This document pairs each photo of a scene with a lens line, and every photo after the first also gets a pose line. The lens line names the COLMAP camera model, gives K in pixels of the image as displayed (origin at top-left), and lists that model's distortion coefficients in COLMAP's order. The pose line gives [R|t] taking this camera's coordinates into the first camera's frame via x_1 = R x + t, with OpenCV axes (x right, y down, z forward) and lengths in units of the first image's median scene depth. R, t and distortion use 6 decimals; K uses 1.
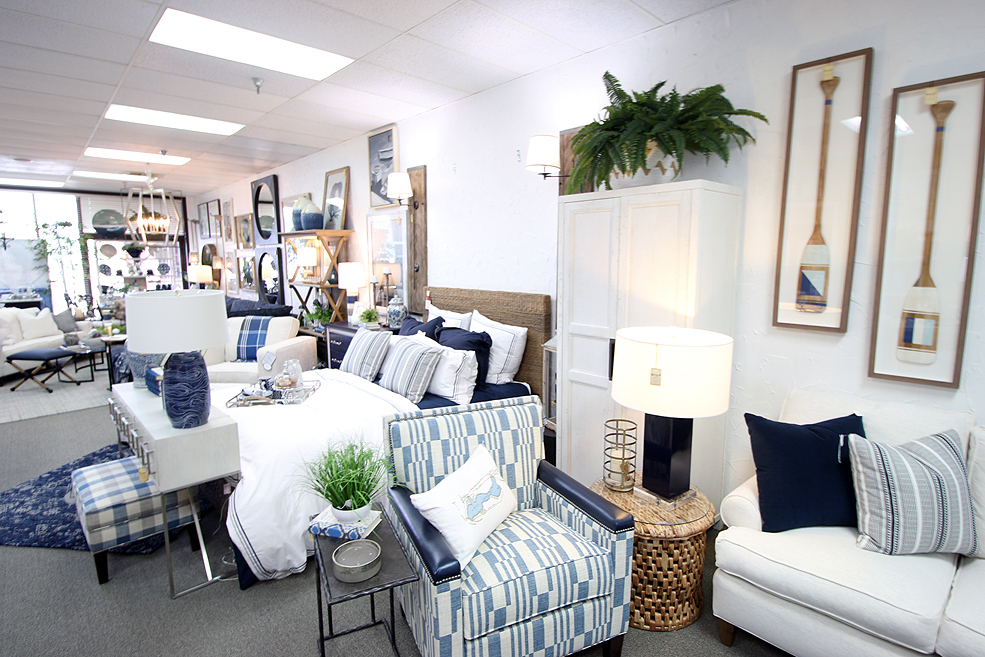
lens RADIAL K [[499.6, 0, 493.1], [0, 499.6, 328.0], [0, 0, 1]] dist [-0.015183, -0.005546]
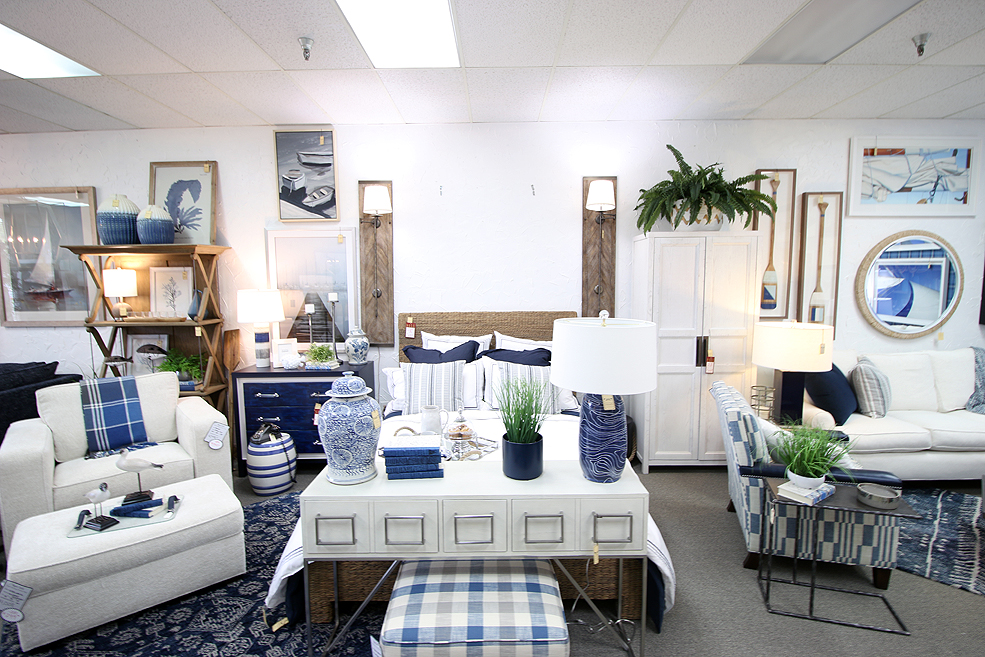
lens RADIAL K [[499.6, 0, 460.5], [0, 499.6, 328.3], [0, 0, 1]] dist [-0.015183, -0.005546]
pose [[0.690661, -0.072913, 0.719494, -1.119304], [0.110019, 0.993917, -0.004888, -0.061981], [-0.714761, 0.082534, 0.694482, 0.461397]]
